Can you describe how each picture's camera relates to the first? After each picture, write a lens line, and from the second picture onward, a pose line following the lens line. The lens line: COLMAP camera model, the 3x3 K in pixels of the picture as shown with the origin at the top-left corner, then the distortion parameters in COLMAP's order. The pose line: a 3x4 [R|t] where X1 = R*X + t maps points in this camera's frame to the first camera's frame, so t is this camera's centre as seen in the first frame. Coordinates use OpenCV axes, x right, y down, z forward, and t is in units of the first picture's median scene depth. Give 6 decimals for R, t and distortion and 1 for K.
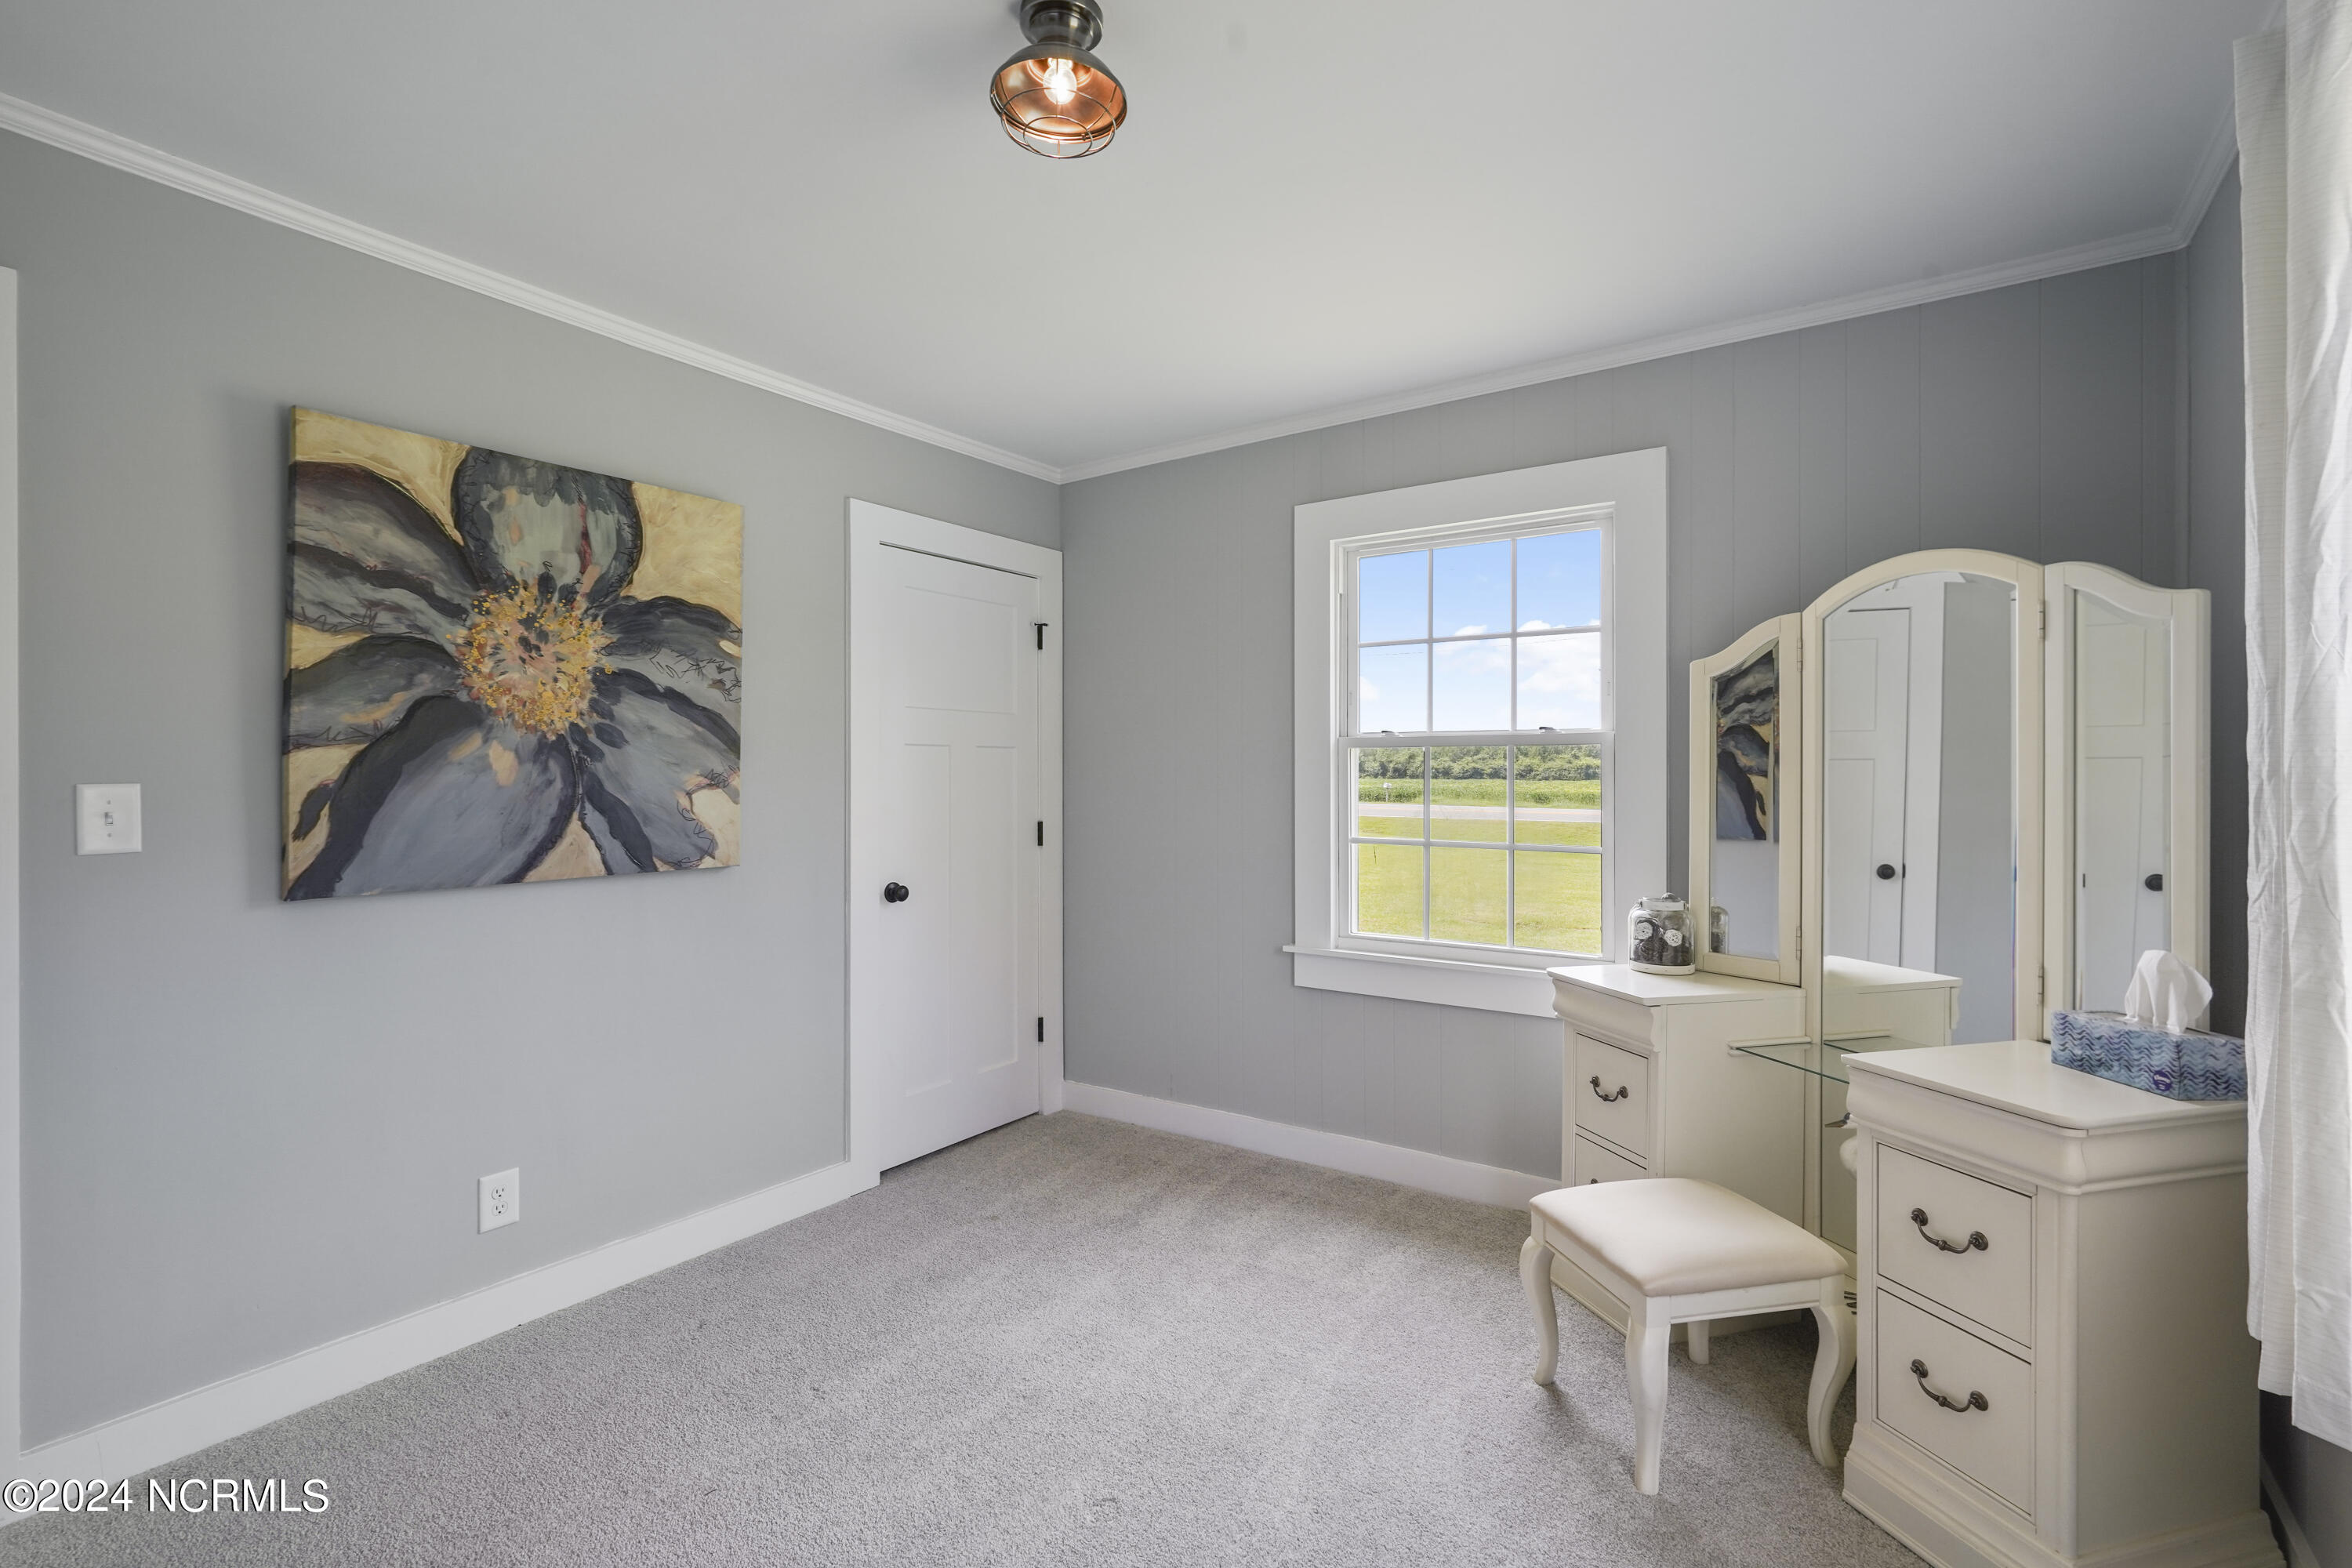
lens RADIAL K [[1072.3, 0, 1166.7], [0, 1072.3, 770.6], [0, 0, 1]] dist [-0.010411, 0.001951]
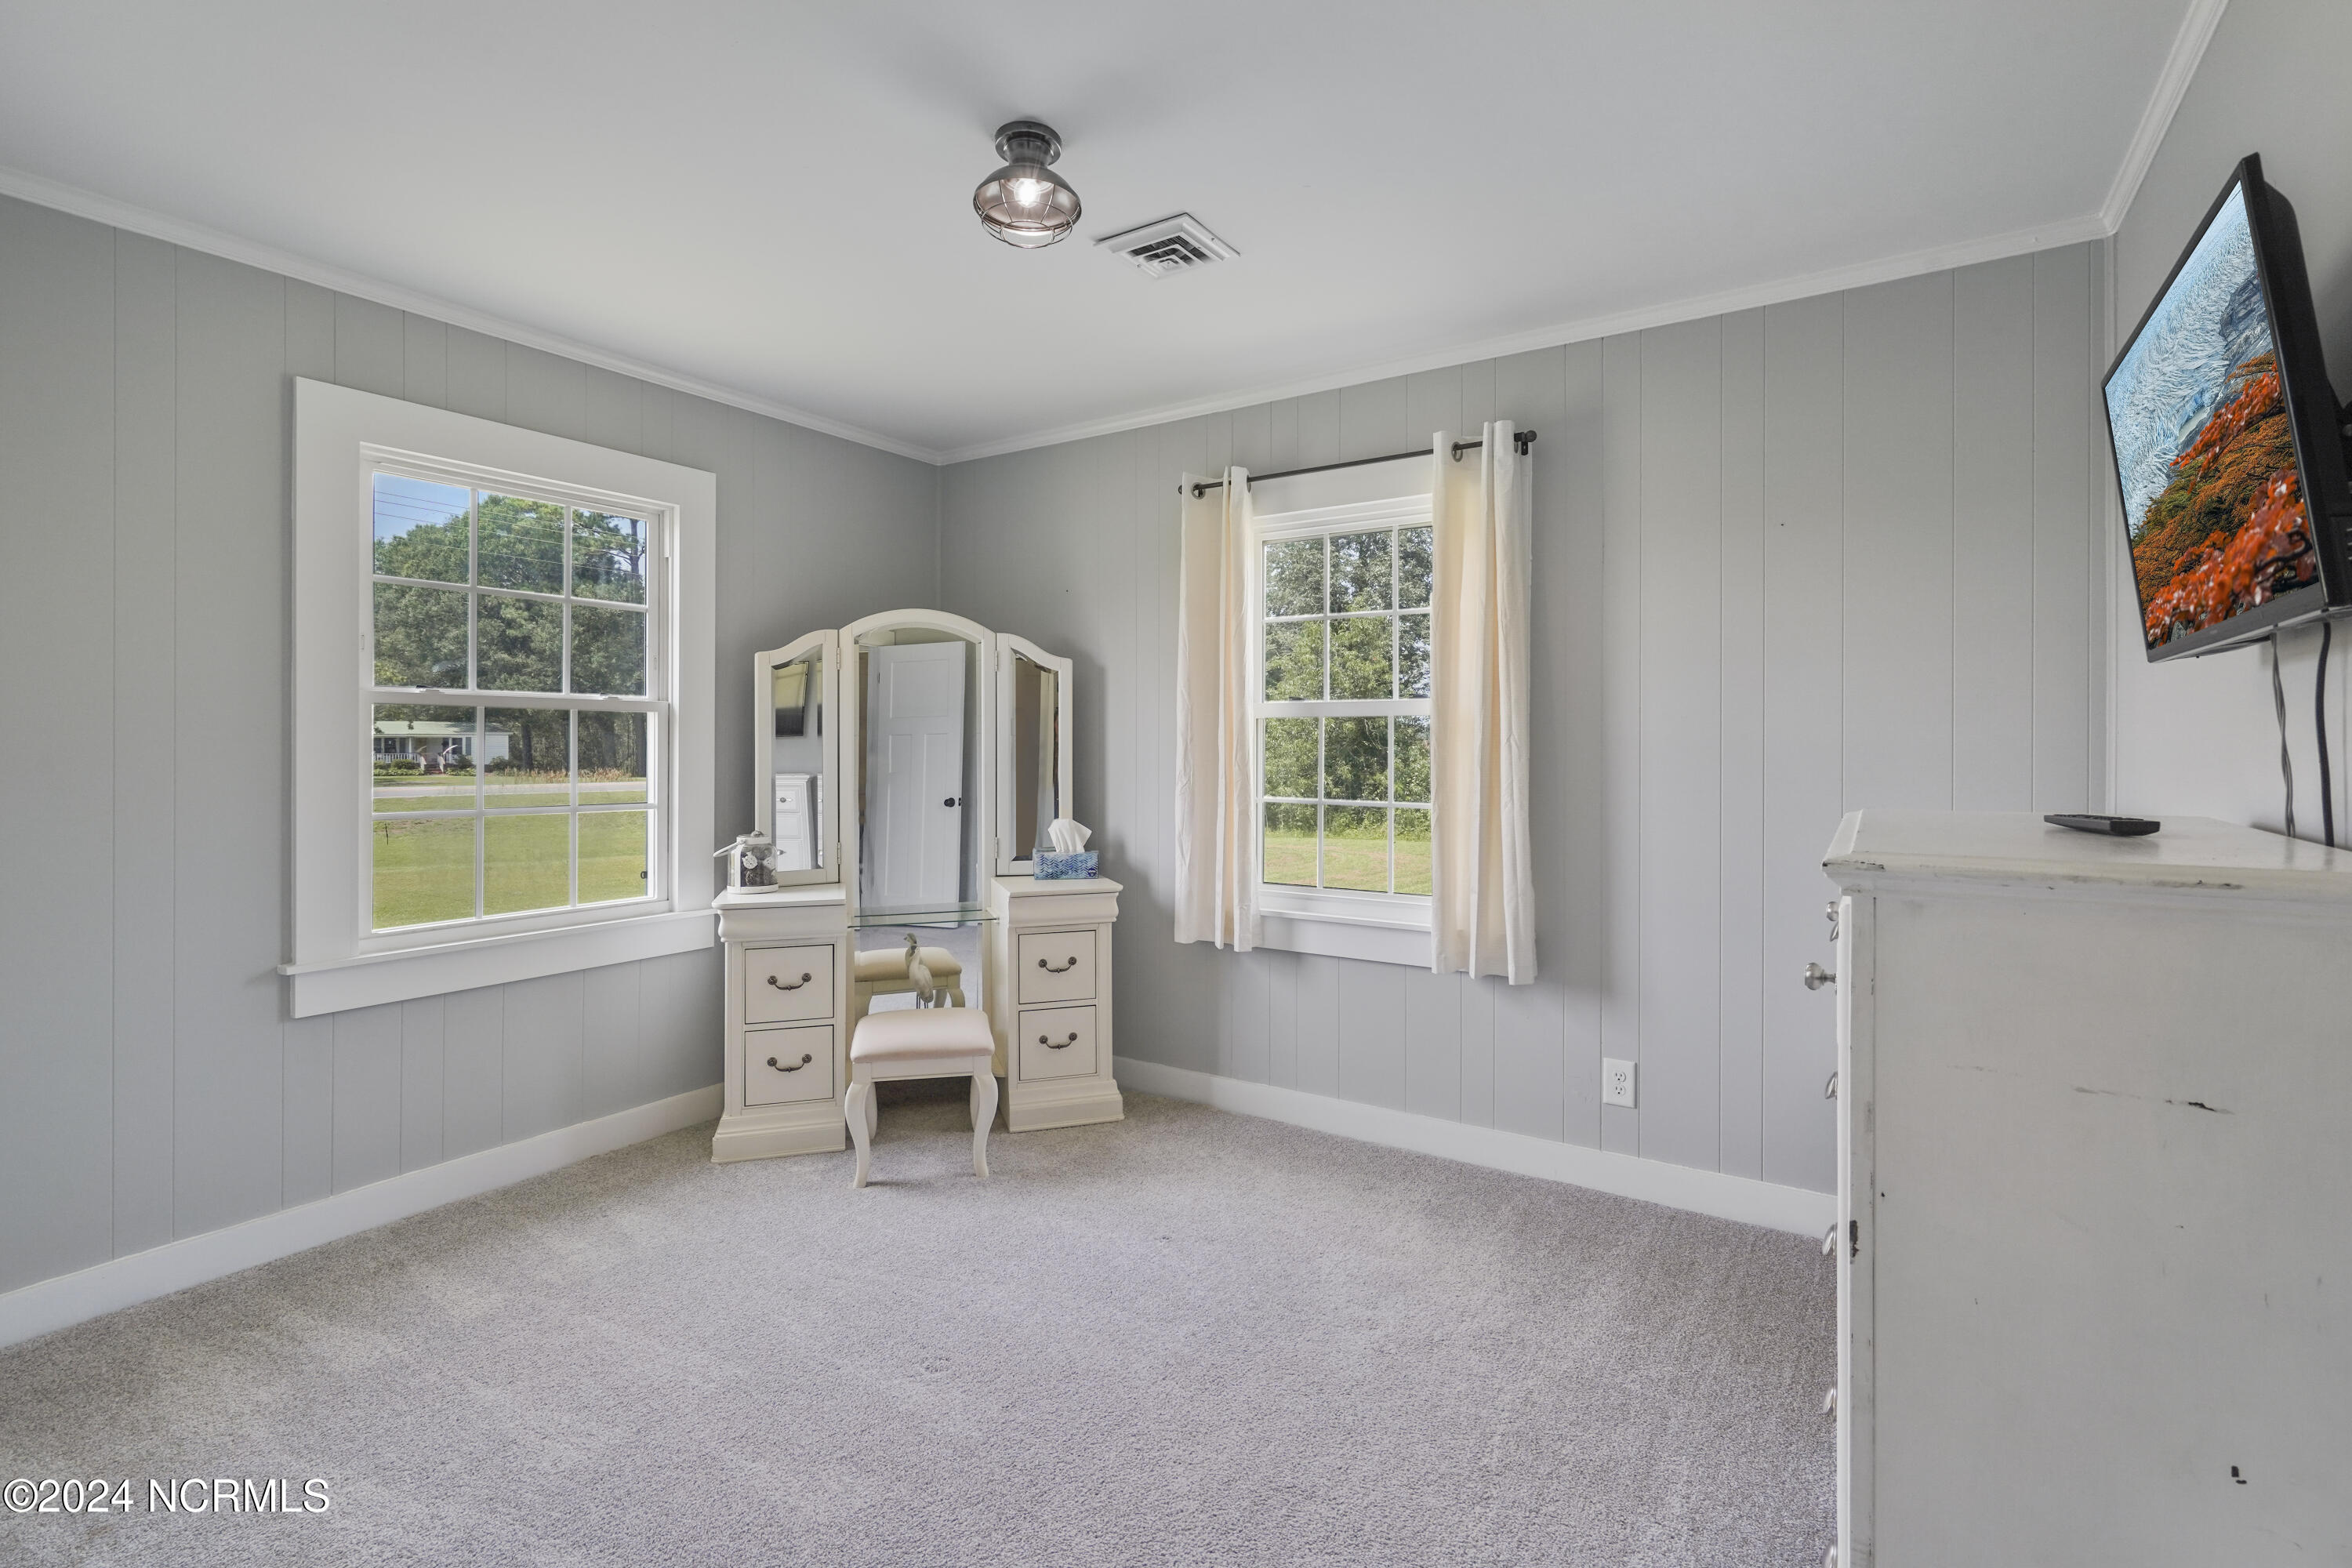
lens RADIAL K [[1110.7, 0, 1186.7], [0, 1110.7, 745.3], [0, 0, 1]] dist [-0.000205, 0.000062]
pose [[-0.054401, -0.001346, 0.998518, -0.844284], [-0.007997, 0.999968, 0.000912, 0.005773], [-0.998487, -0.007936, -0.054410, 0.522339]]
